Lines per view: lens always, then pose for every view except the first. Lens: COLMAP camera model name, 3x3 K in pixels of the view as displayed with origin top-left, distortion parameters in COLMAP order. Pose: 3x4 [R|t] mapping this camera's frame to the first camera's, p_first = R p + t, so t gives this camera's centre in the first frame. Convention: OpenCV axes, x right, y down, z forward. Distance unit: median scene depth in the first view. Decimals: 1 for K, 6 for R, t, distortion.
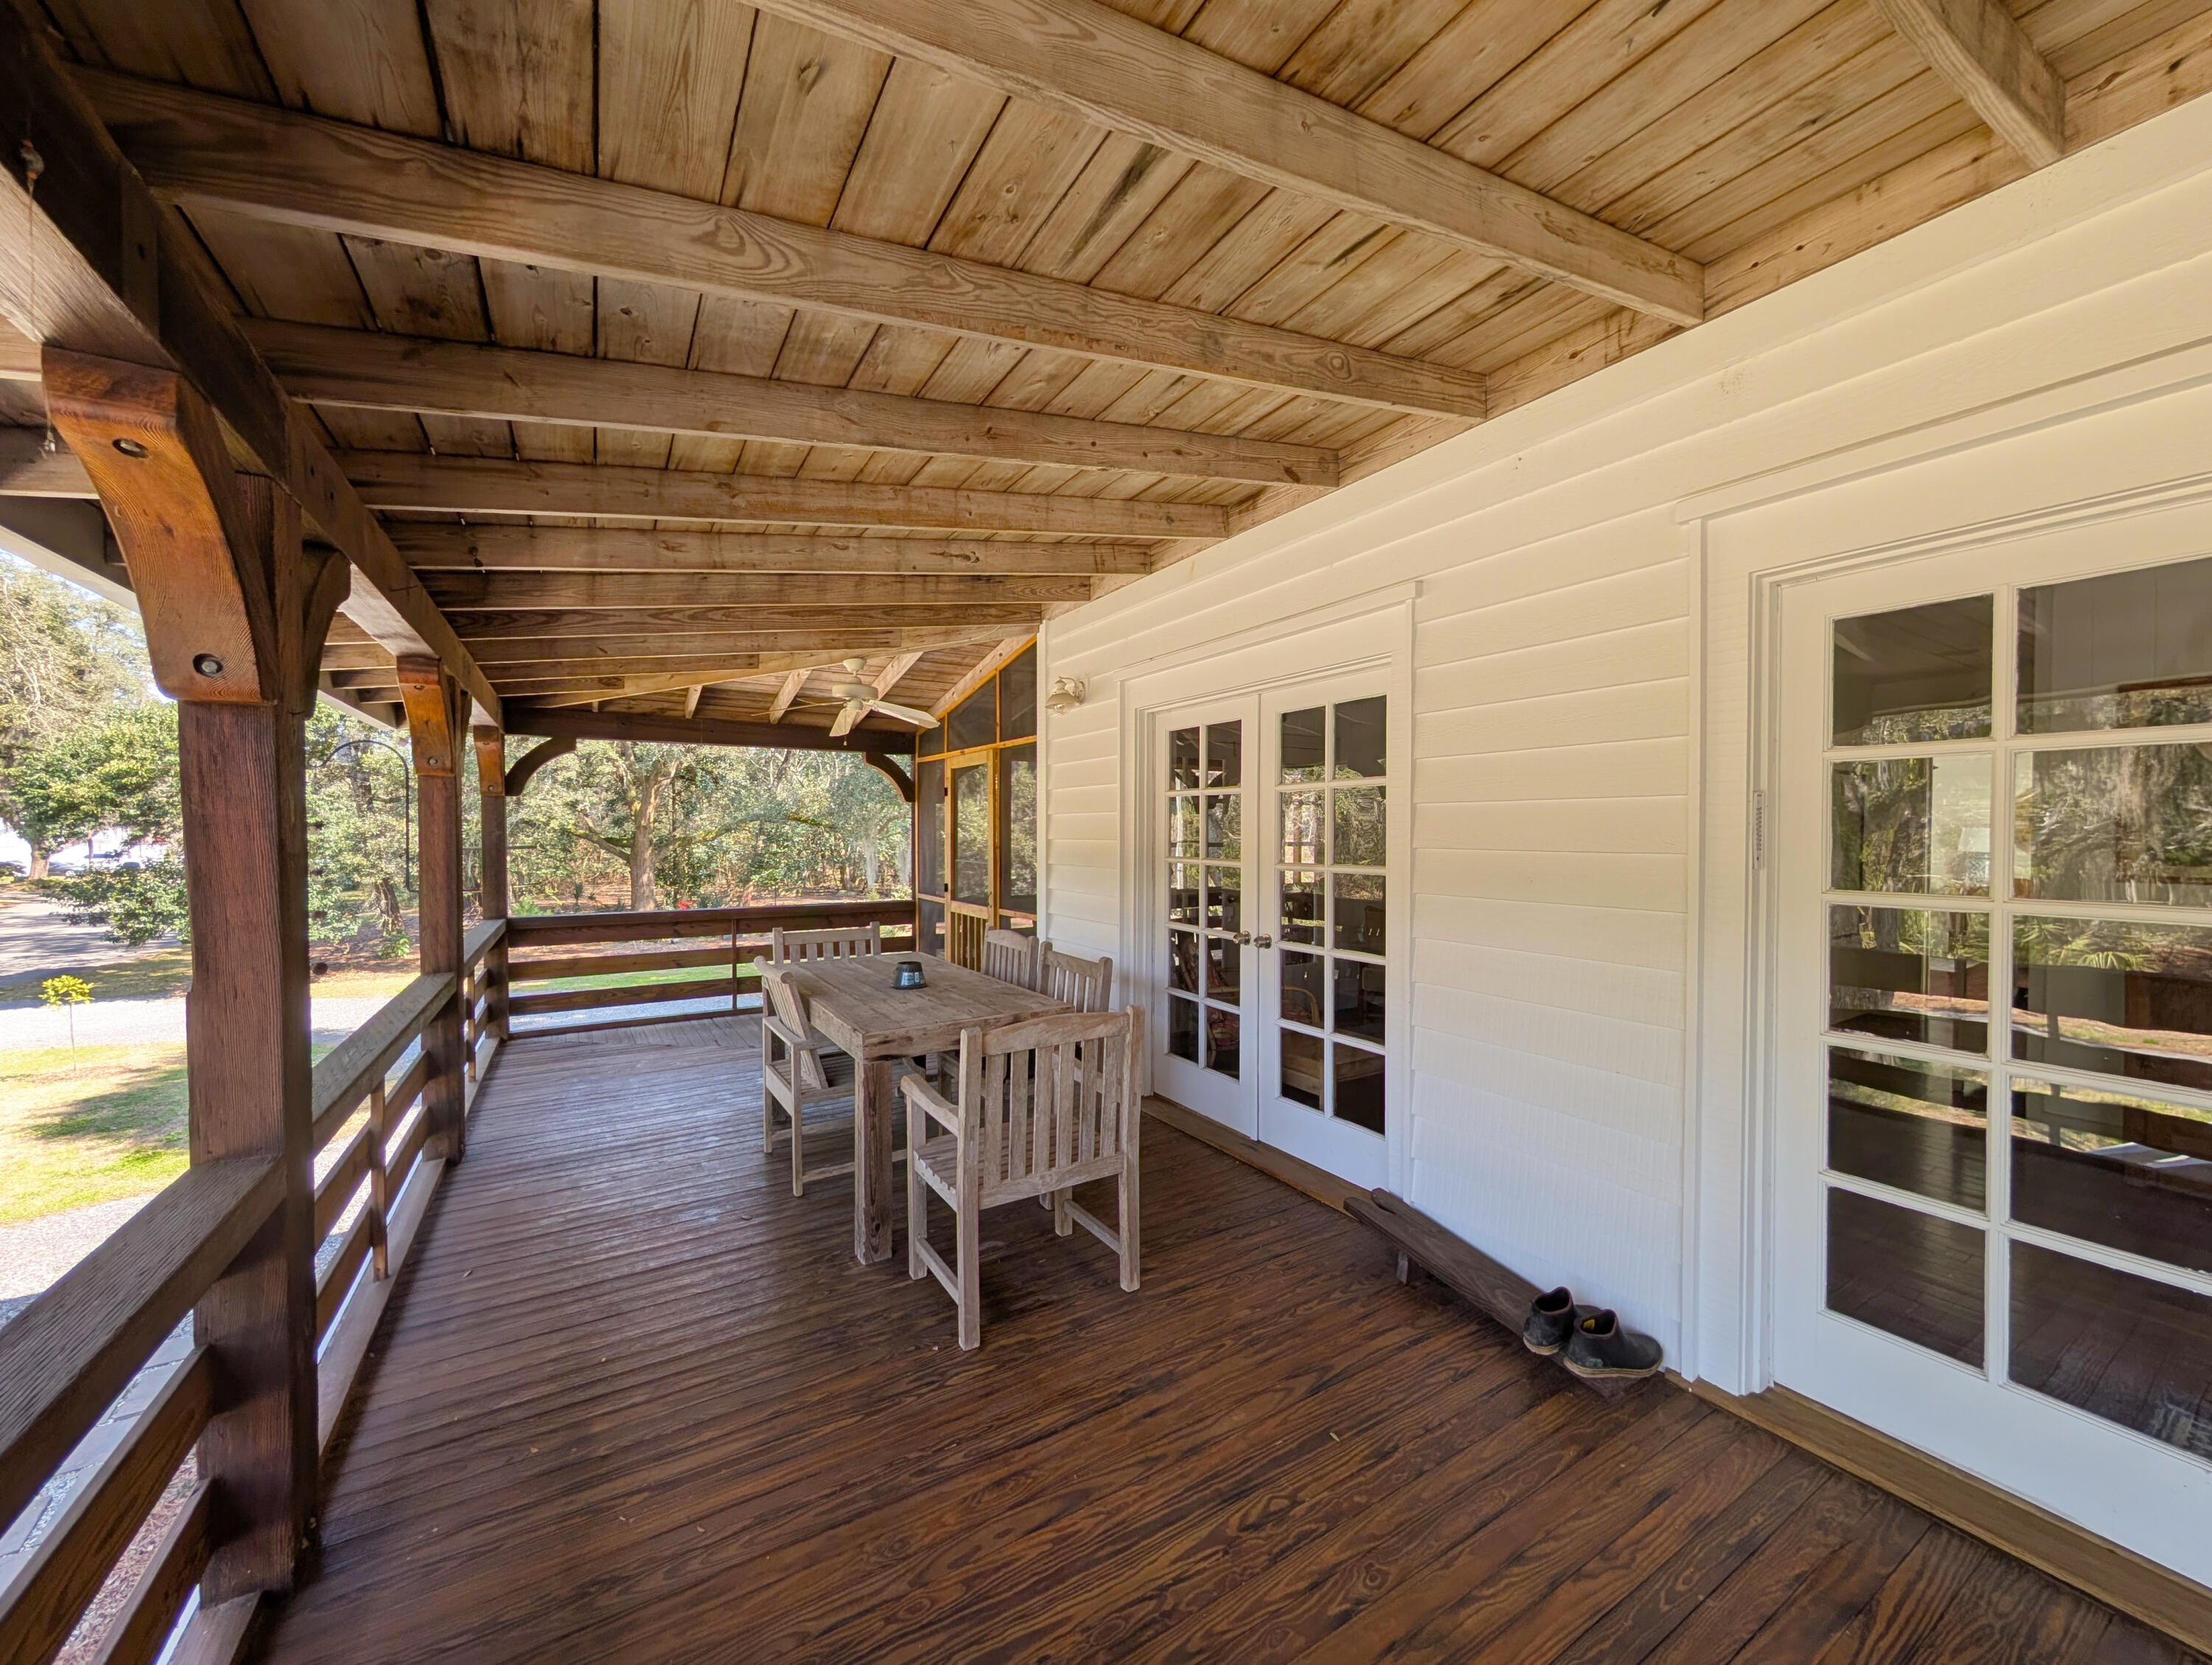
lens RADIAL K [[831.5, 0, 1106.0], [0, 831.5, 832.5], [0, 0, 1]] dist [0.000416, 0.000035]
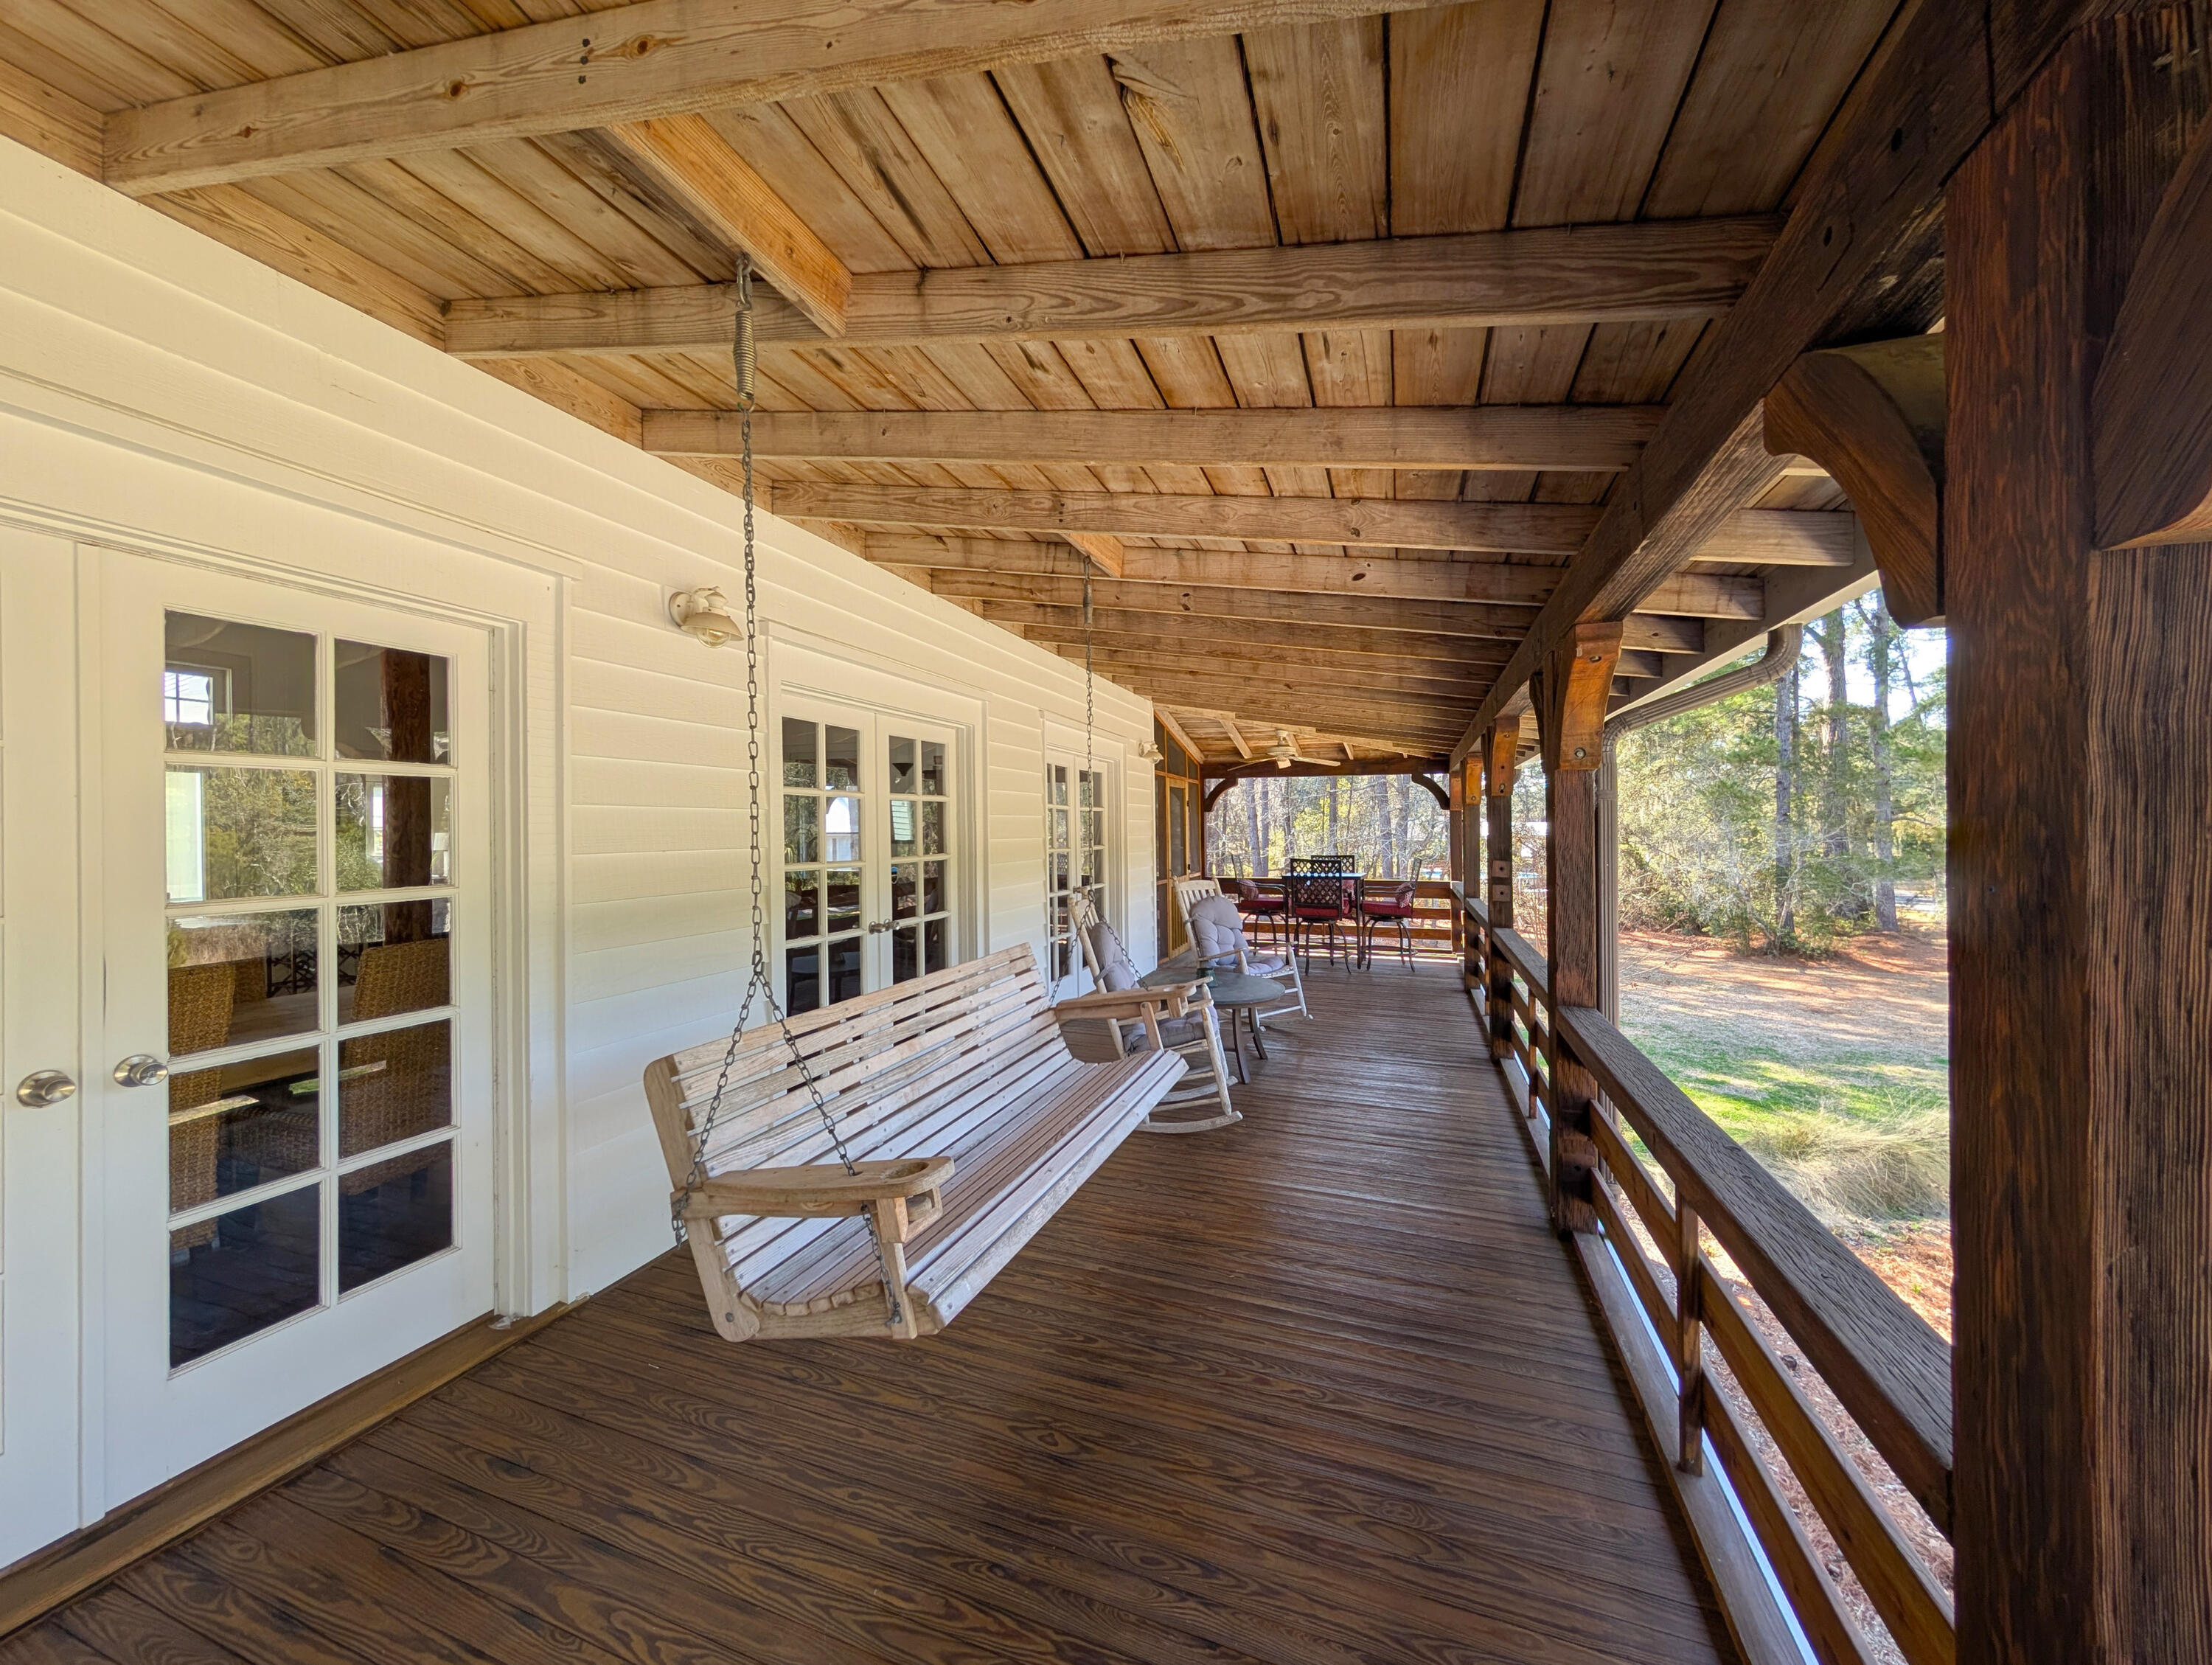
lens RADIAL K [[831.5, 0, 1106.0], [0, 831.5, 832.5], [0, 0, 1]] dist [0.000416, 0.000035]
pose [[-0.635051, 0.001243, 0.772469, -0.599158], [0.013560, 0.999863, 0.009539, -0.006001], [-0.772351, 0.016532, -0.634981, 0.982062]]
